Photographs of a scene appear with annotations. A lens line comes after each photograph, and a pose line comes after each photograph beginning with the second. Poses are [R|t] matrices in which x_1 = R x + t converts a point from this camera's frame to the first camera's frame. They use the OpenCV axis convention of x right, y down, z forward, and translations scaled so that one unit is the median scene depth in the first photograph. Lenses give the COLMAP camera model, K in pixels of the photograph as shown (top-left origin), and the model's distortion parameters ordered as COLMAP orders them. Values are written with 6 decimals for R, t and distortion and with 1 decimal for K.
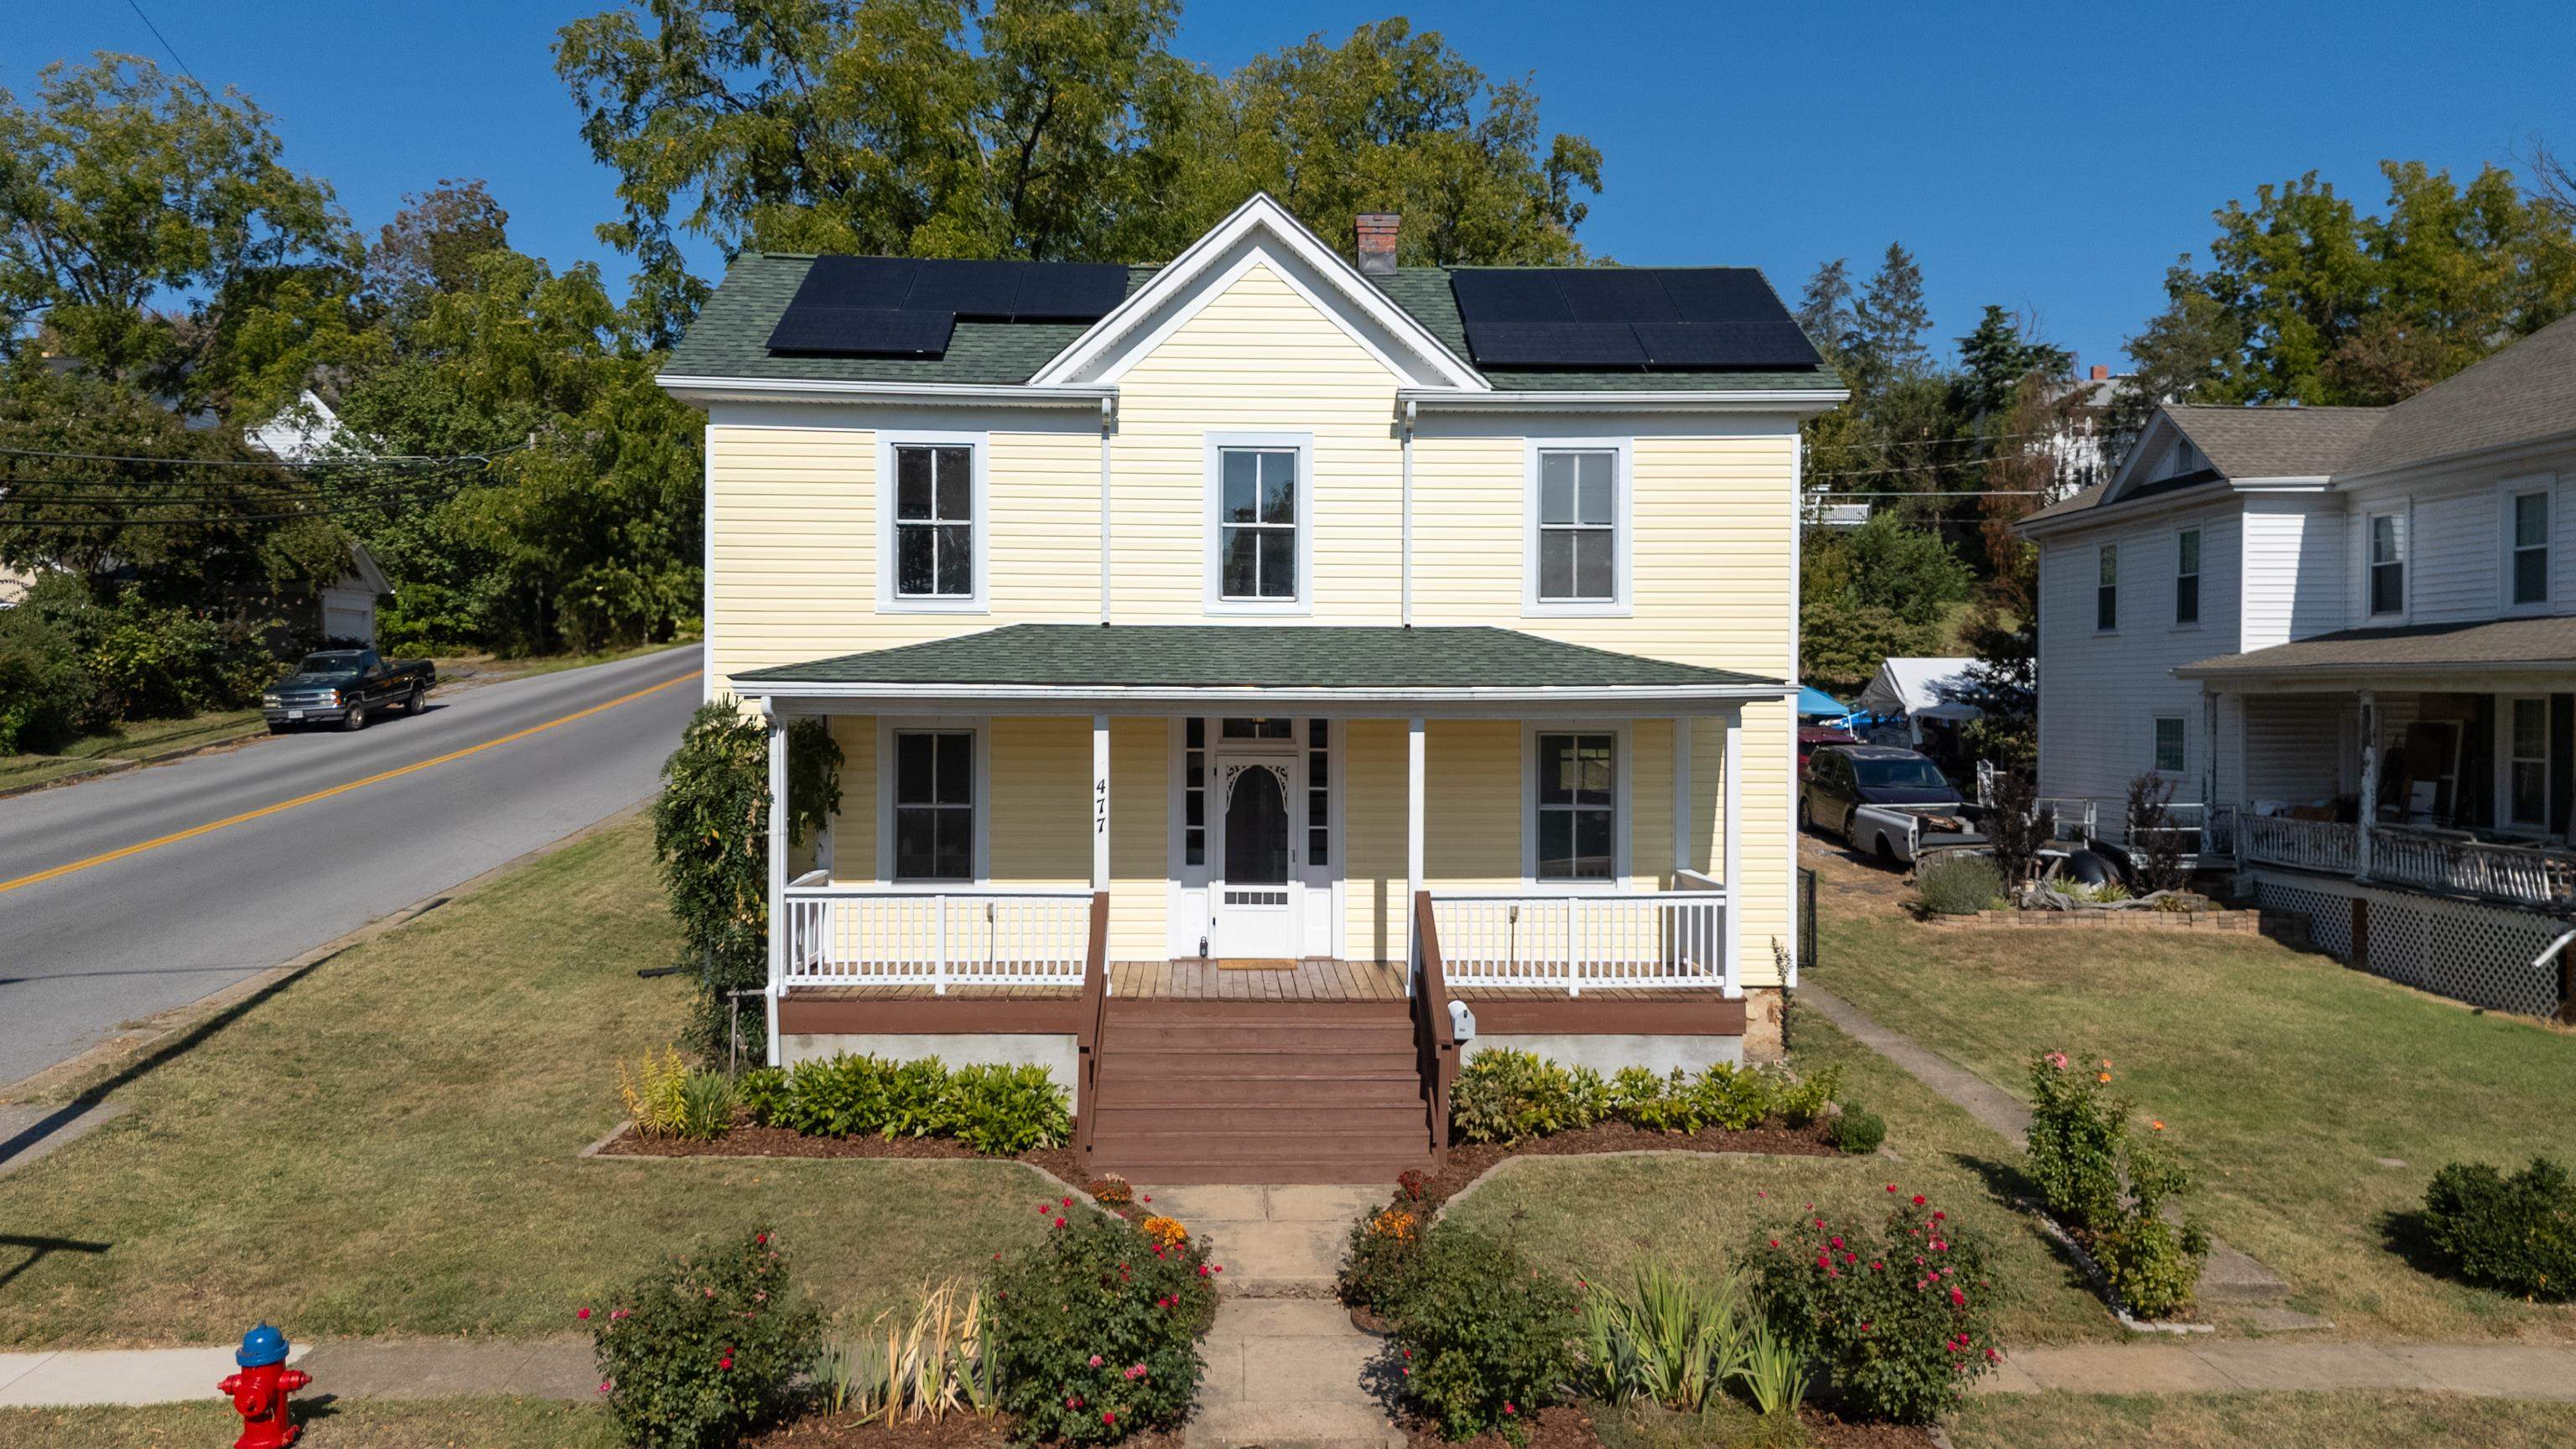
lens RADIAL K [[1885.9, 0, 1288.0], [0, 1885.9, 724.5], [0, 0, 1]] dist [0.060874, -0.002092]
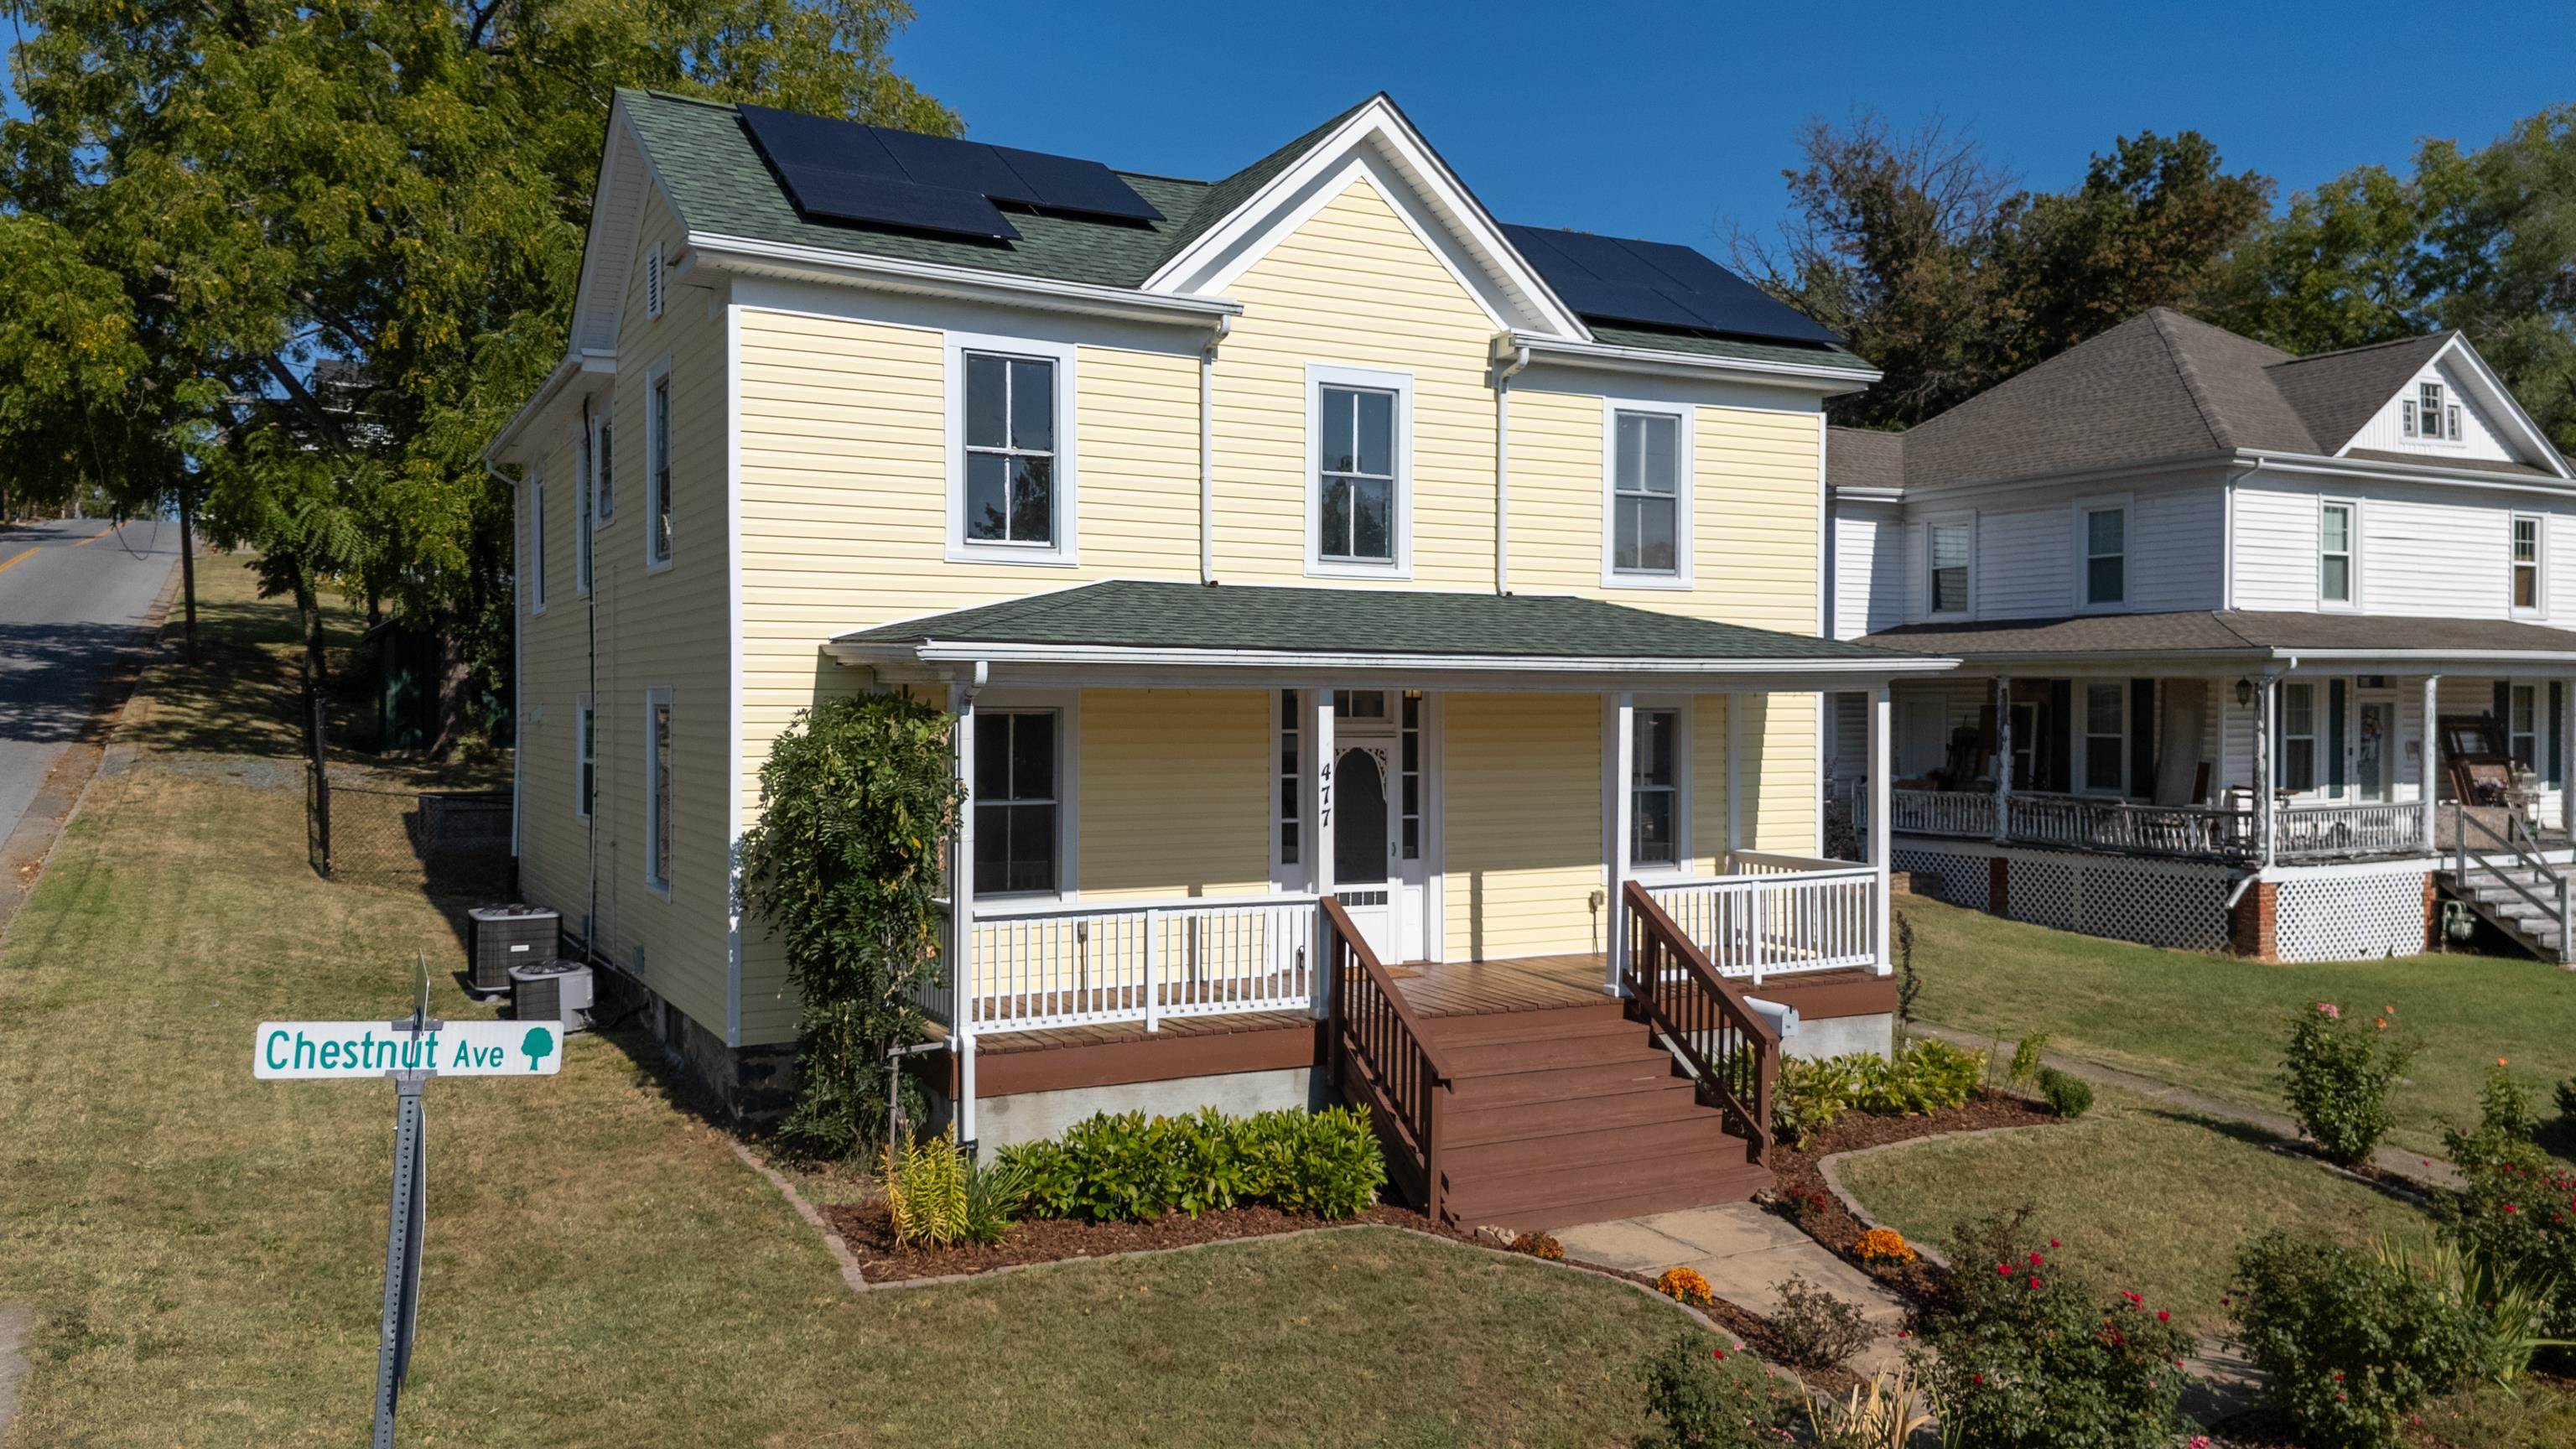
lens RADIAL K [[1904.2, 0, 1282.7], [0, 1904.2, 728.9], [0, 0, 1]] dist [0.098527, -0.121707]
pose [[0.895222, -0.007124, 0.445564, -0.445304], [0.005952, 0.999974, 0.004031, 0.008913], [-0.445581, -0.000957, 0.895241, 0.217649]]
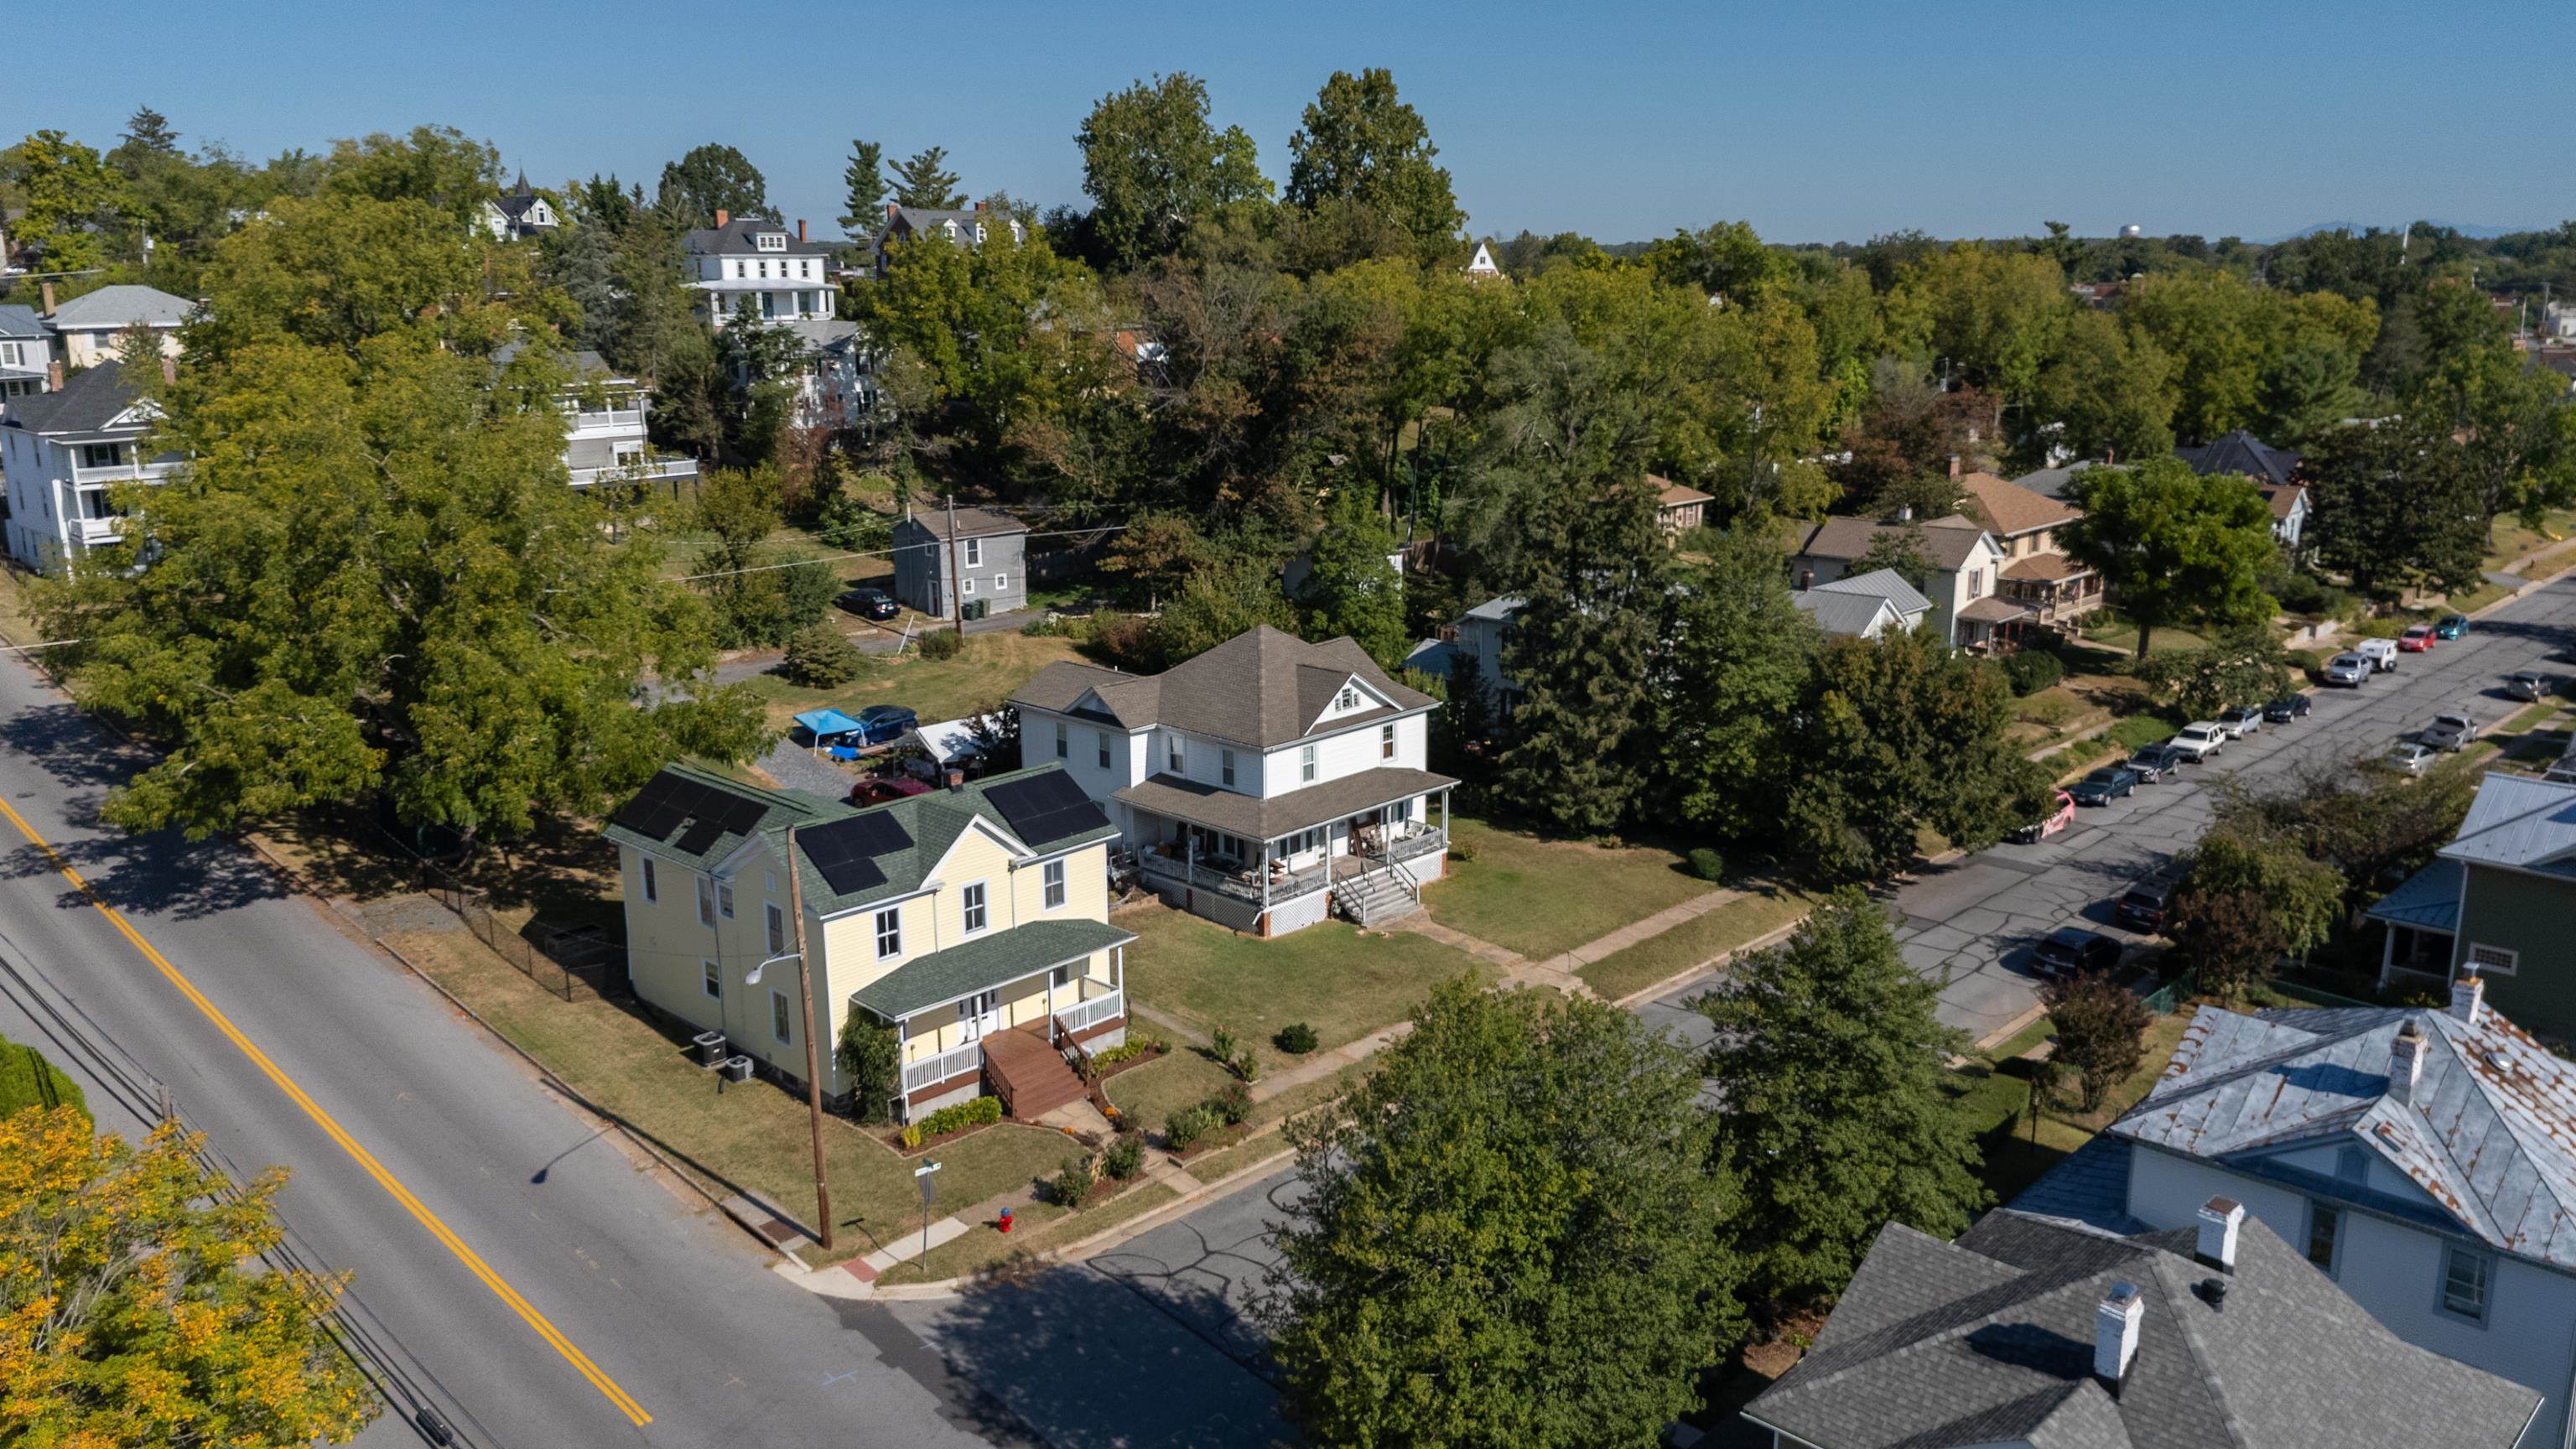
lens RADIAL K [[1904.2, 0, 1282.7], [0, 1904.2, 728.9], [0, 0, 1]] dist [0.098527, -0.121707]
pose [[0.721168, -0.175598, 0.670136, -1.742880], [0.020555, 0.972340, 0.232665, -1.136263], [-0.692455, -0.154016, 0.704830, -1.577134]]
